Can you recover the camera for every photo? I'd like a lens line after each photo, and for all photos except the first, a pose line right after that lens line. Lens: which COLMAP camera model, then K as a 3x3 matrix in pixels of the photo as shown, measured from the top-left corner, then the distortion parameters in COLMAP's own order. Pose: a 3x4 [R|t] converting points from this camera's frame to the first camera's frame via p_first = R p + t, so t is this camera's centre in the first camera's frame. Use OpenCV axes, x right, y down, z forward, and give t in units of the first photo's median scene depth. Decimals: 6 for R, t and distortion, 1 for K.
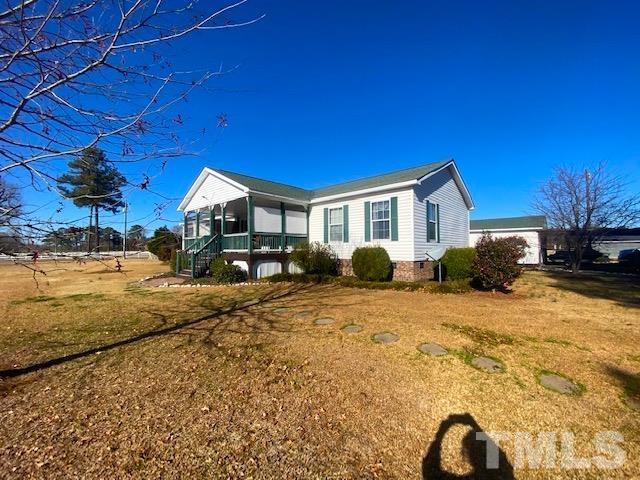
lens RADIAL K [[261.4, 0, 322.5], [0, 261.4, 243.5], [0, 0, 1]] dist [-0.001608, -0.002889]
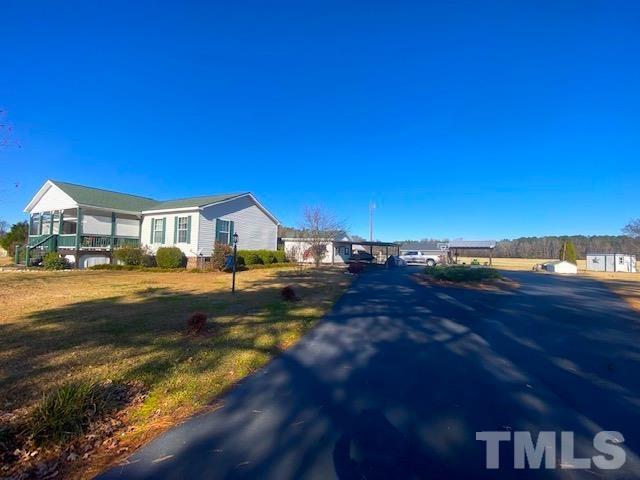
lens RADIAL K [[261.4, 0, 320.0], [0, 261.4, 238.9], [0, 0, 1]] dist [-0.001608, -0.002889]
pose [[0.959073, 0.040154, 0.280297, 0.504797], [-0.030753, 0.998810, -0.037857, -0.003385], [-0.281484, 0.027687, 0.959166, -0.604503]]
